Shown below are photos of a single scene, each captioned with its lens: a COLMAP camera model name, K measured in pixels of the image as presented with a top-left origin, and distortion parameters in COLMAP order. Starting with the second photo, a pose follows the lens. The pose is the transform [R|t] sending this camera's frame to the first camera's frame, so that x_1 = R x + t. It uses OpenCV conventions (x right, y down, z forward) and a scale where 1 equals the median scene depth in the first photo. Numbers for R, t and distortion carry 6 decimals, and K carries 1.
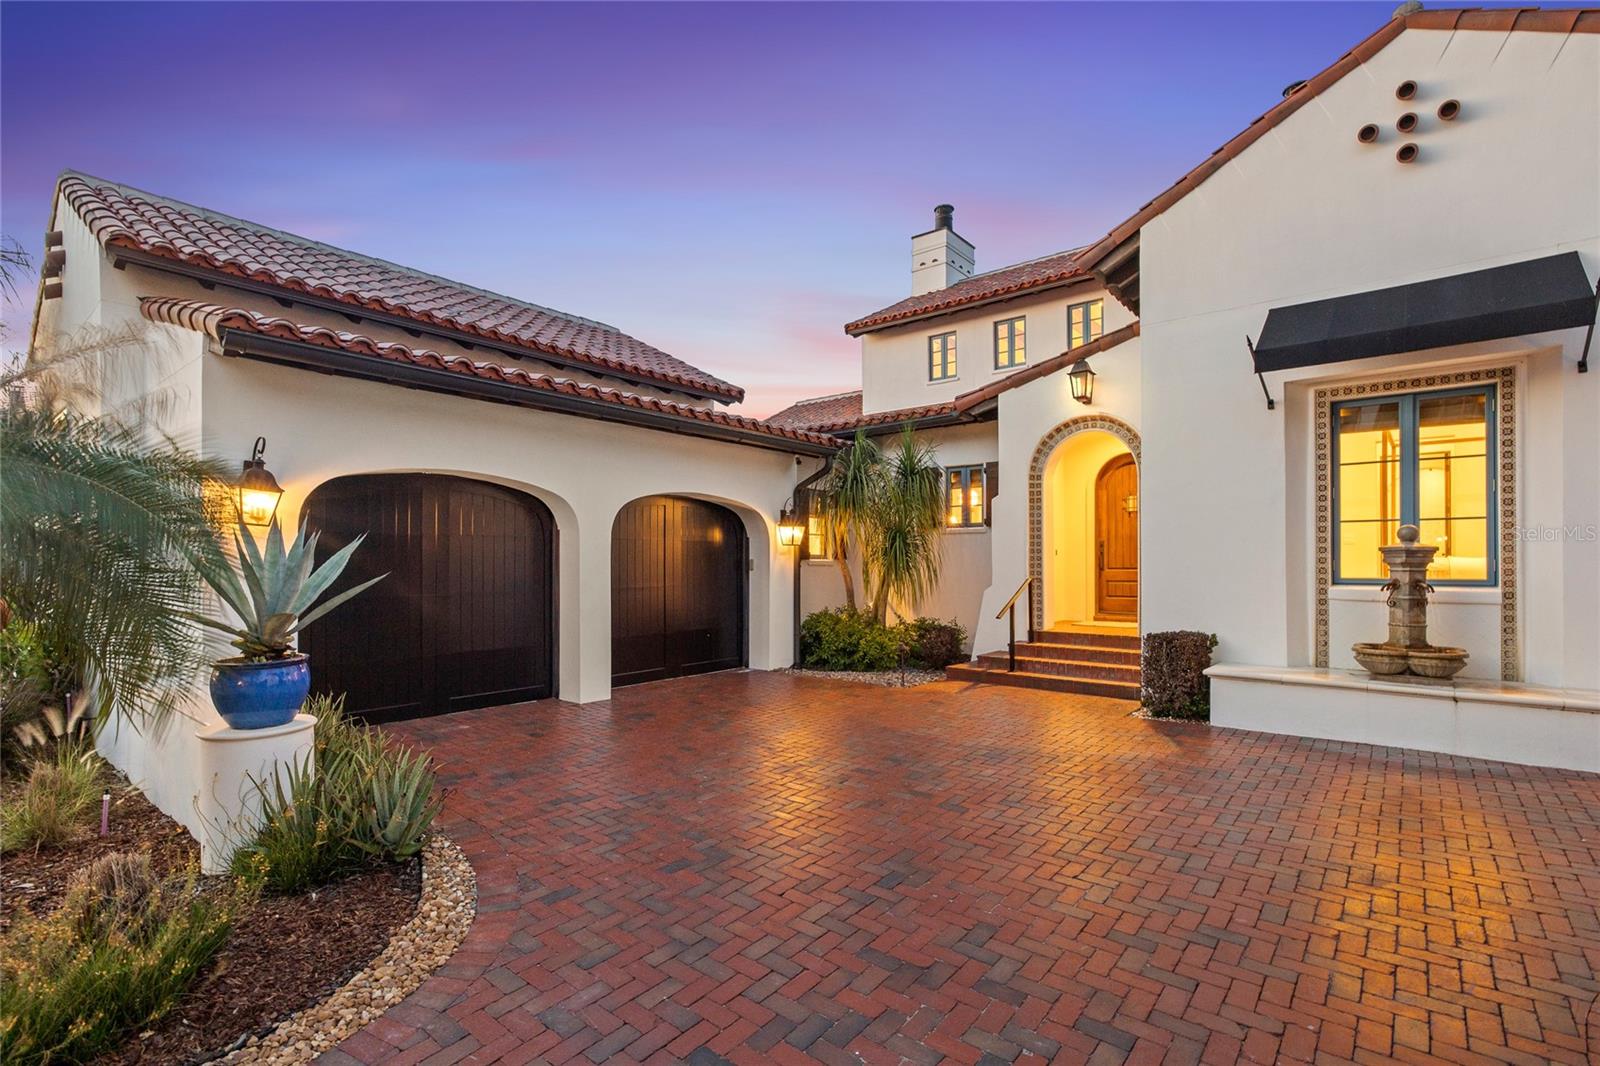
lens RADIAL K [[745.8, 0, 808.4], [0, 745.8, 554.8], [0, 0, 1]] dist [0.000727, 0.000187]
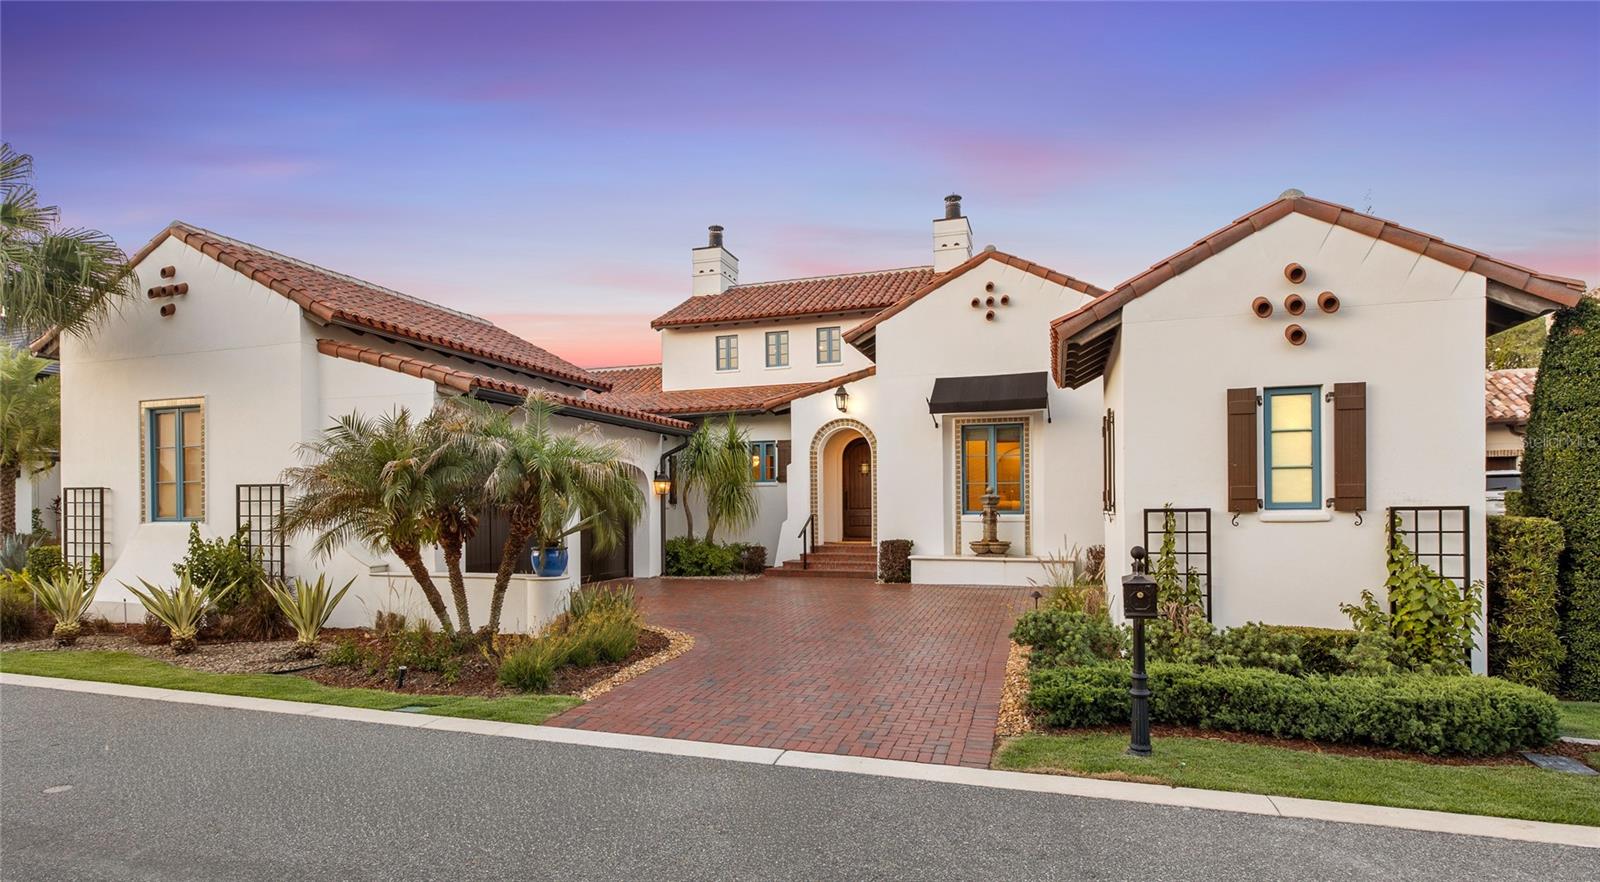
lens RADIAL K [[788.4, 0, 792.9], [0, 788.4, 500.5], [0, 0, 1]] dist [-0.004049, -0.000399]
pose [[0.932873, -0.005353, 0.360166, -0.386645], [0.004506, 0.999985, 0.003190, -0.005507], [-0.360177, -0.001353, 0.932883, -0.641925]]
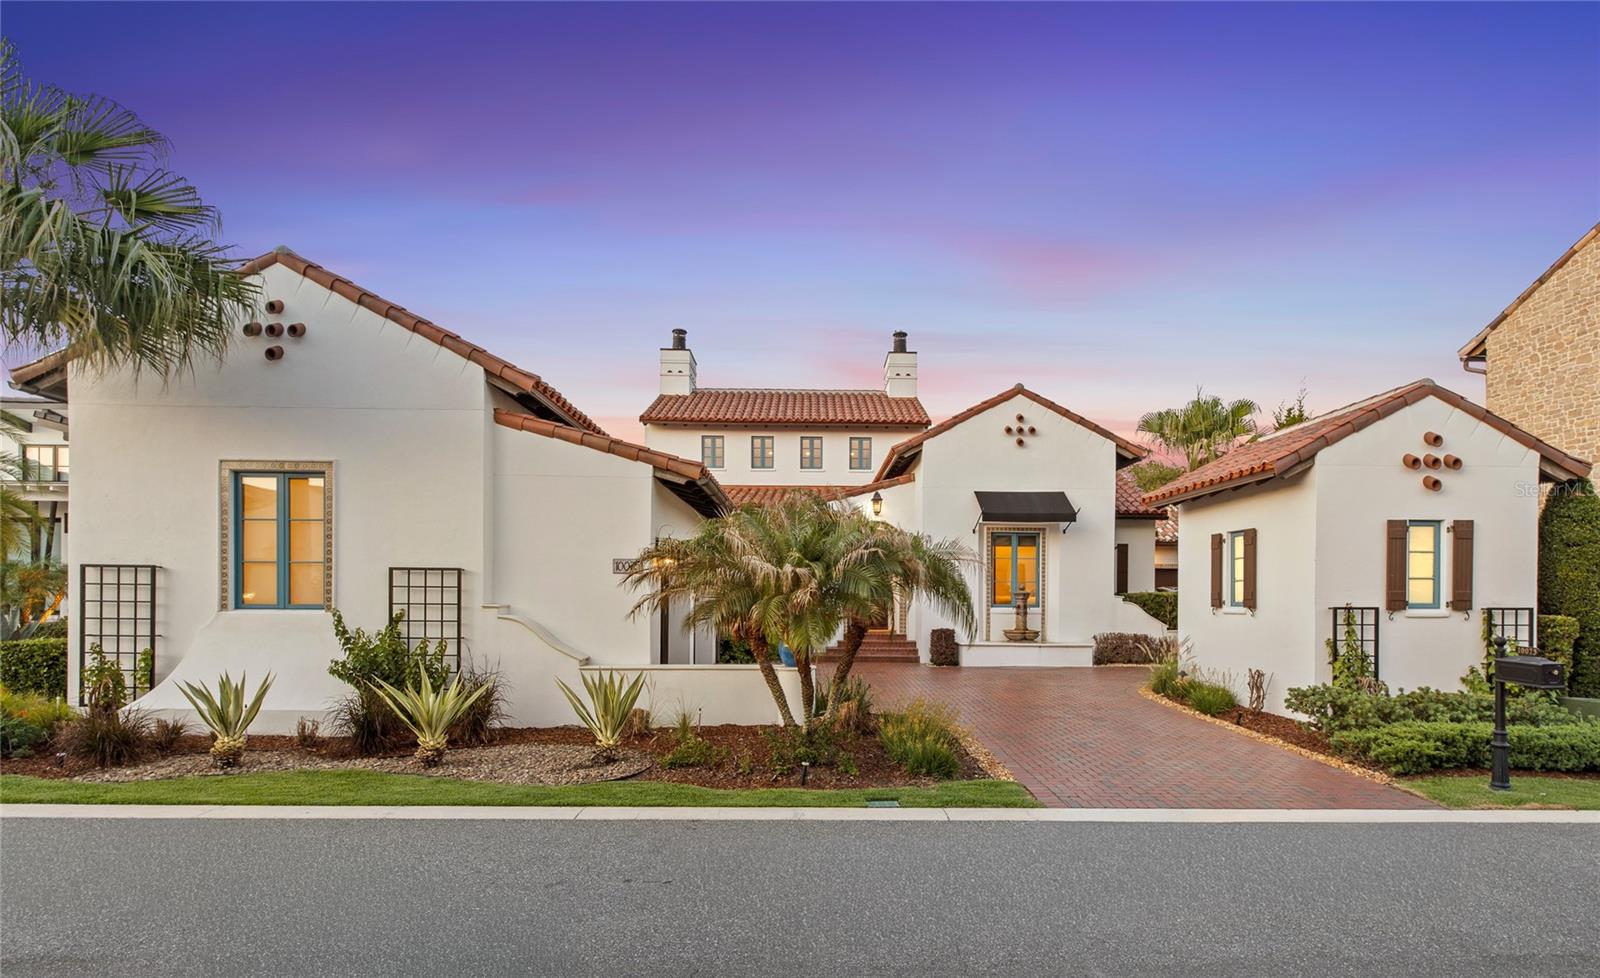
lens RADIAL K [[701.5, 0, 834.6], [0, 701.5, 592.2], [0, 0, 1]] dist [0.002324, 0.000353]
pose [[0.760650, 0.007508, 0.649118, -0.878861], [-0.012645, 0.999915, 0.003253, -0.007238], [-0.649039, -0.010683, 0.760681, -0.312502]]
